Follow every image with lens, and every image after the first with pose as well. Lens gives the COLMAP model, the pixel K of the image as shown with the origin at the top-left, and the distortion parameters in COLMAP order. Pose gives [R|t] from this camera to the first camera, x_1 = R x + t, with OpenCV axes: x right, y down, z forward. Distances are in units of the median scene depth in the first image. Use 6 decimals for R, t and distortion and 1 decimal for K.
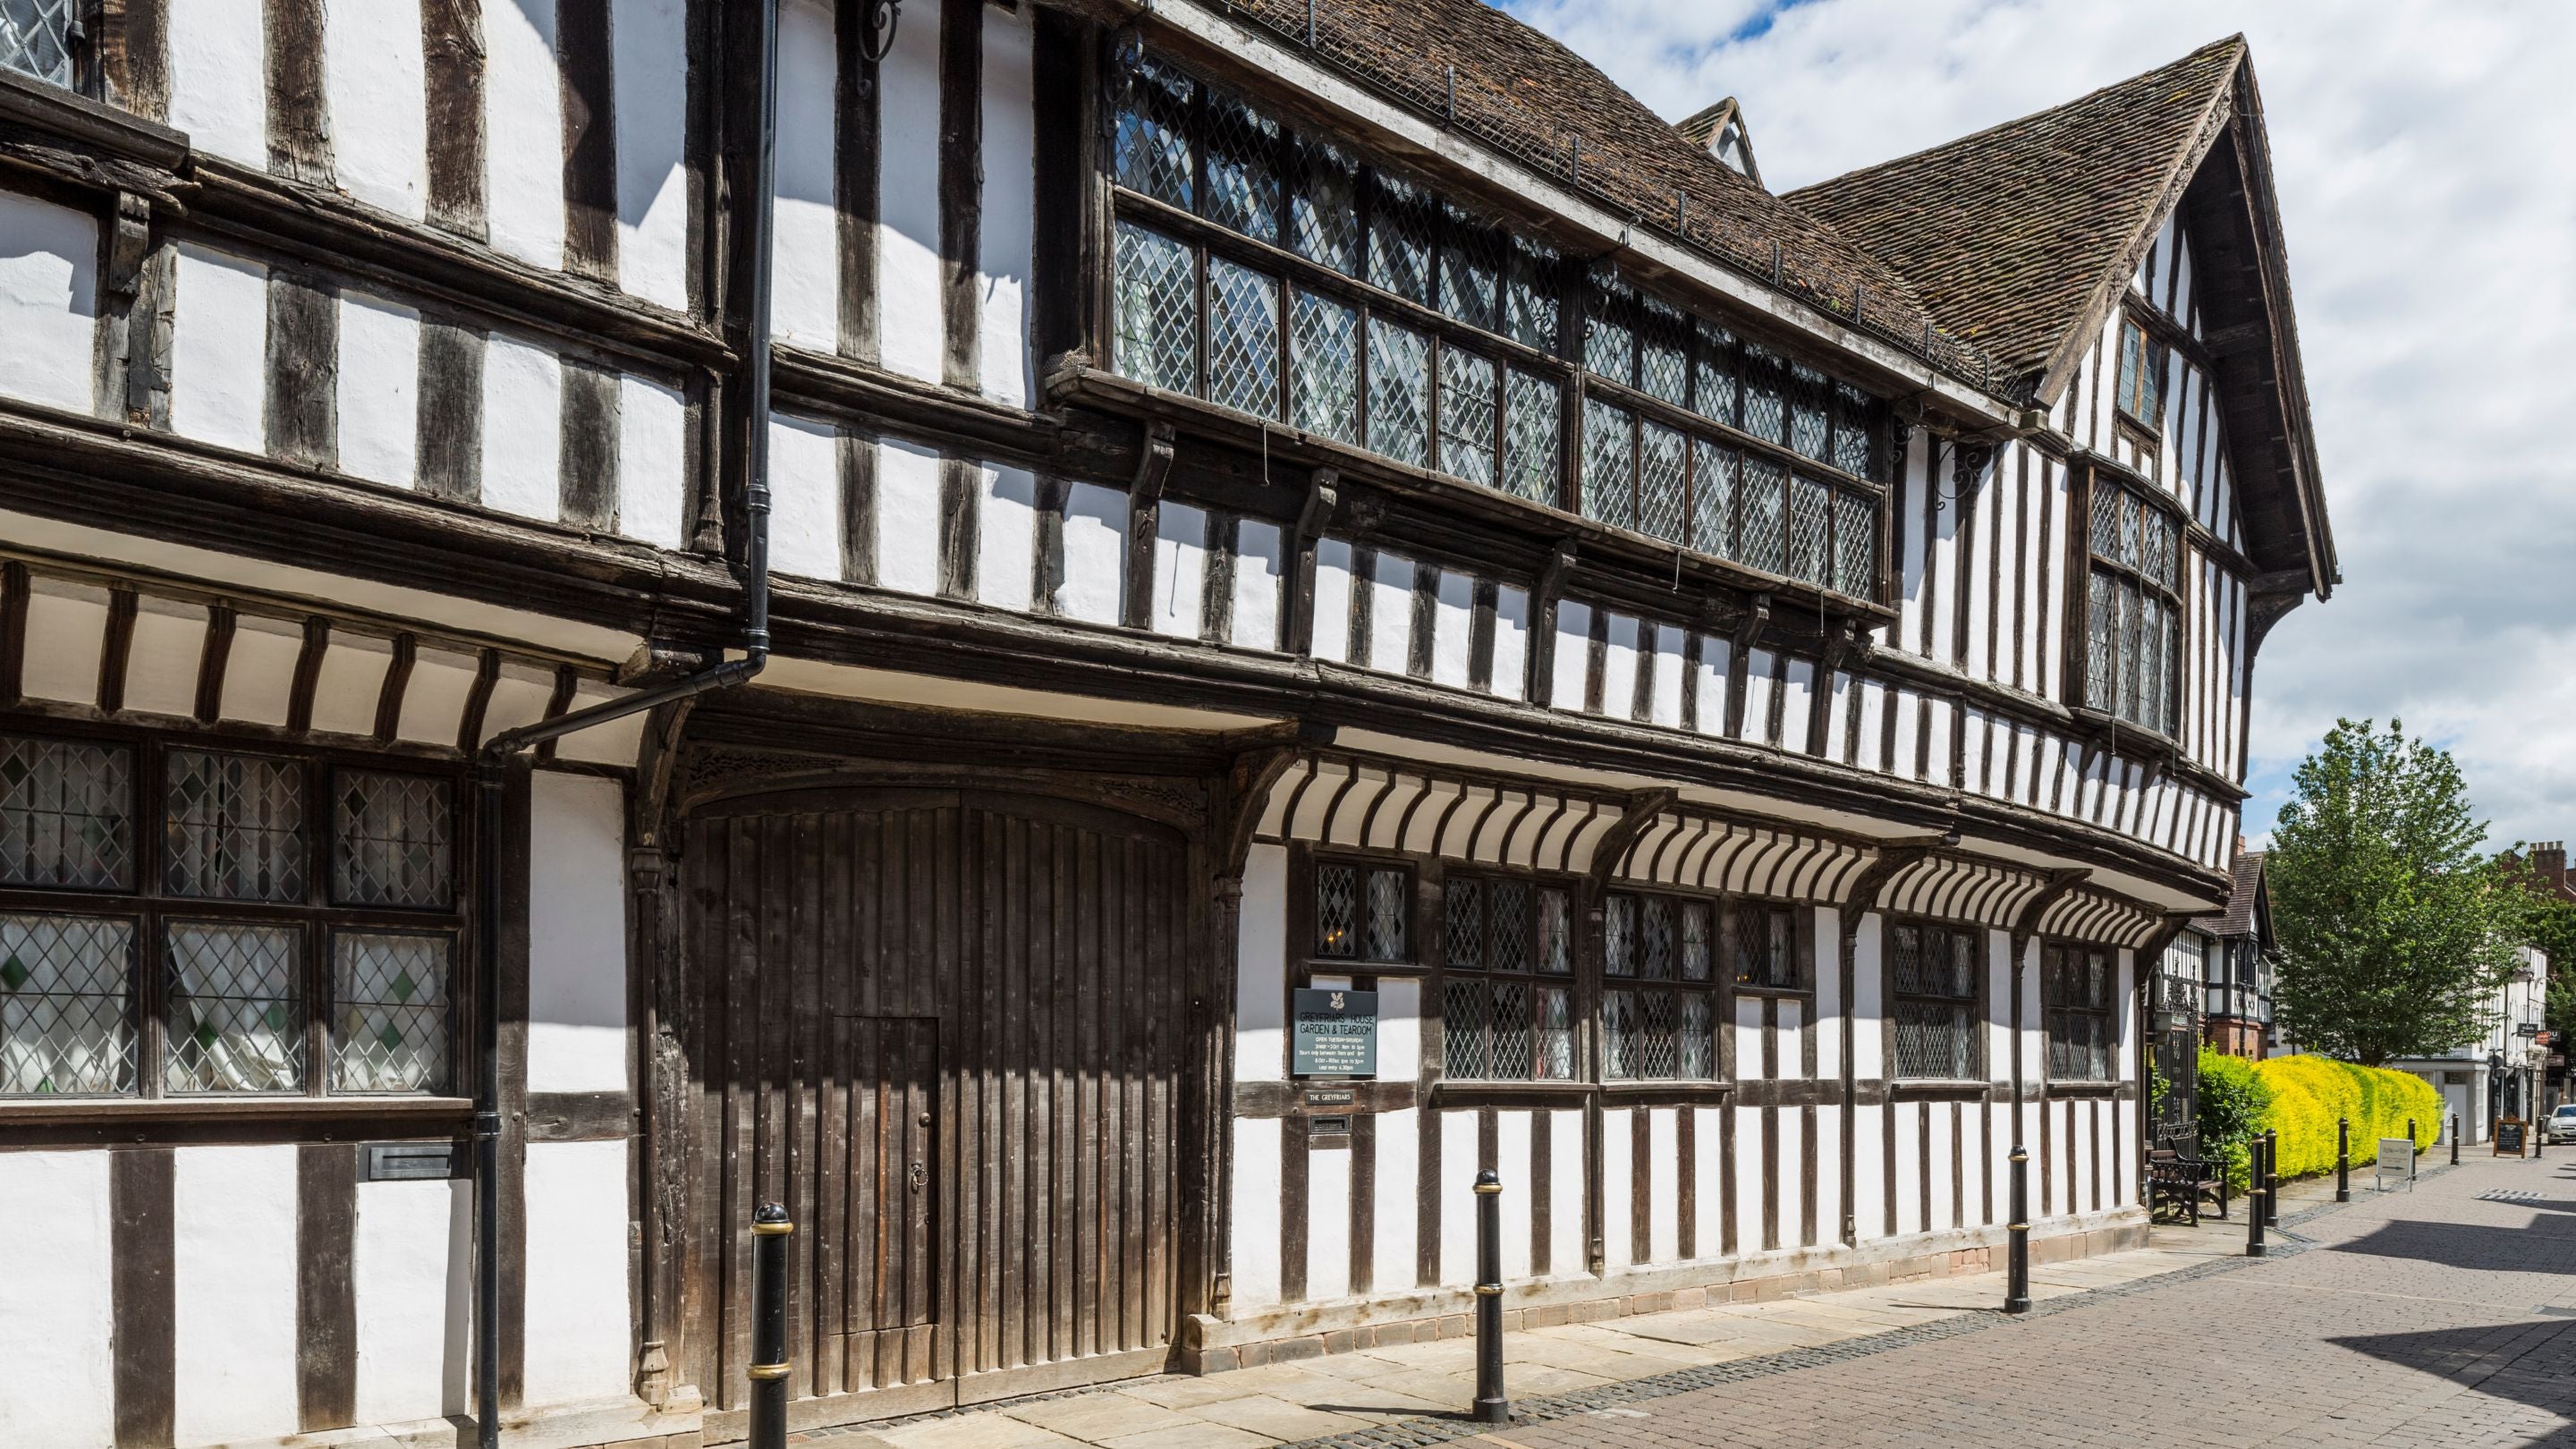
lens RADIAL K [[3259.2, 0, 1288.0], [0, 3259.2, 724.5], [0, 0, 1]] dist [-0.084173, -0.000116]
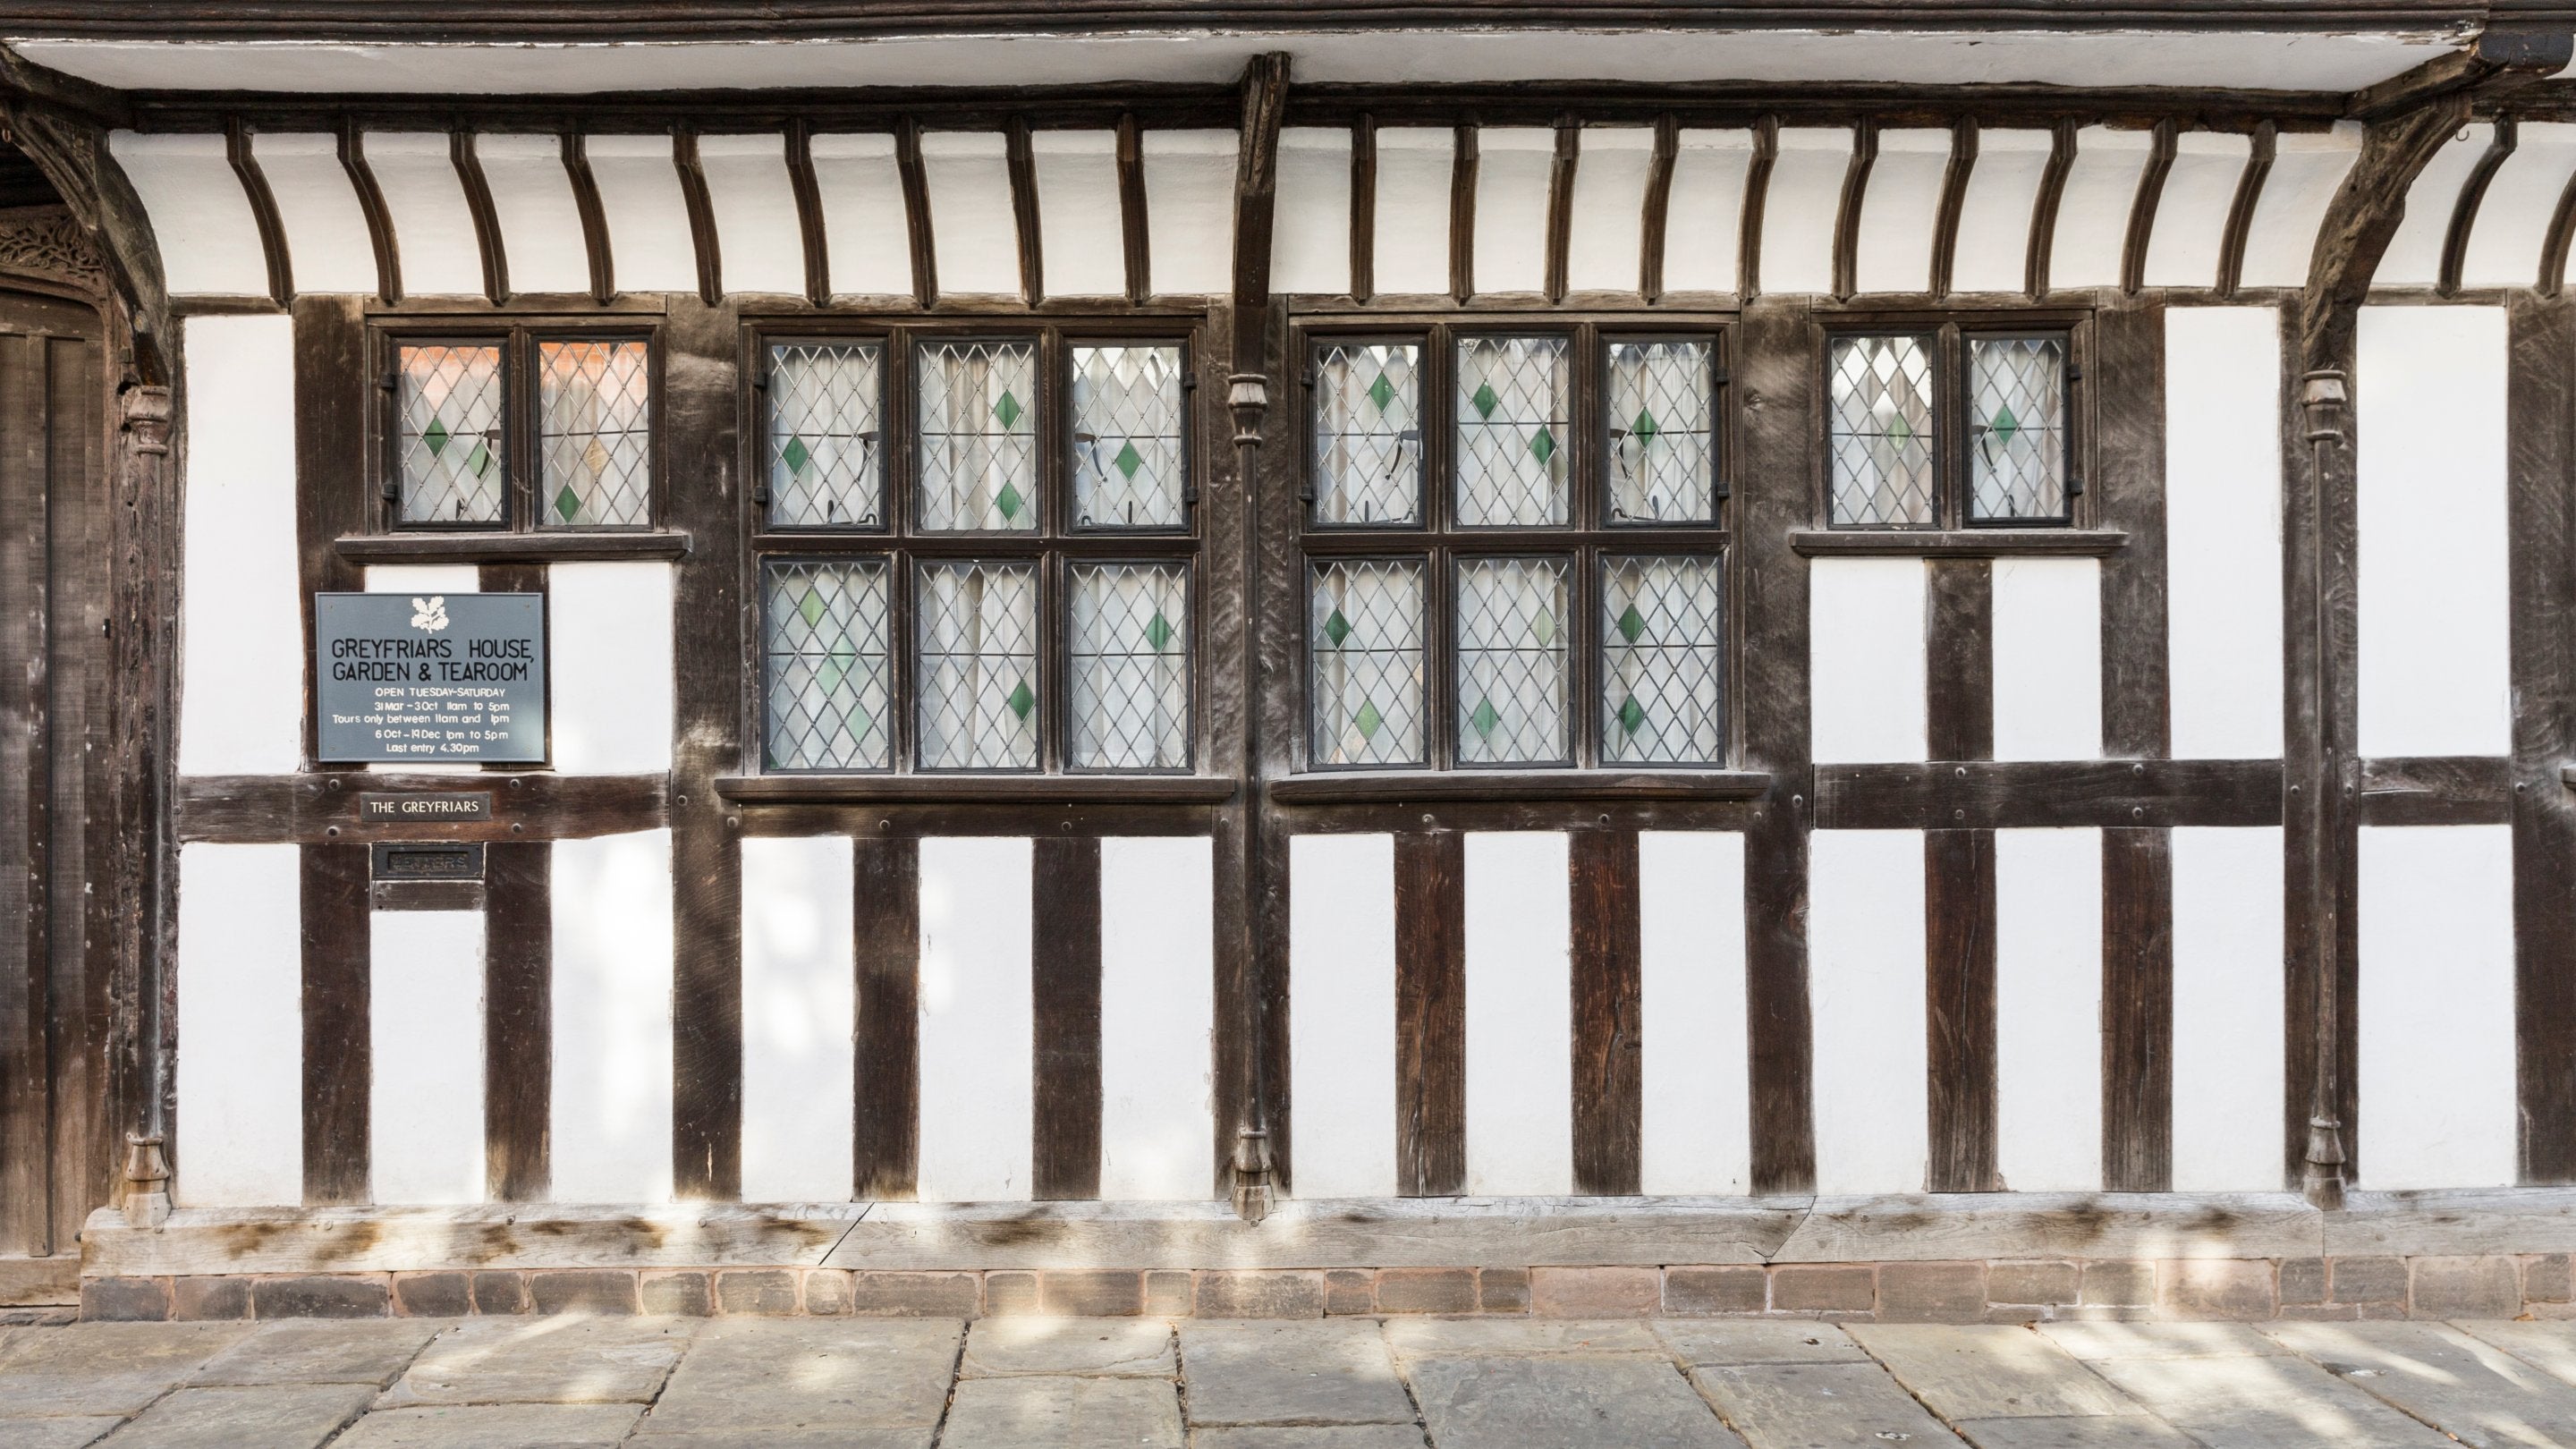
lens RADIAL K [[3259.2, 0, 1288.0], [0, 3259.2, 724.5], [0, 0, 1]] dist [-0.084173, -0.000116]
pose [[0.552379, -0.007638, -0.833558, 0.482614], [0.100506, 0.993273, 0.057502, 0.083385], [0.827512, -0.115541, 0.549431, 0.807103]]
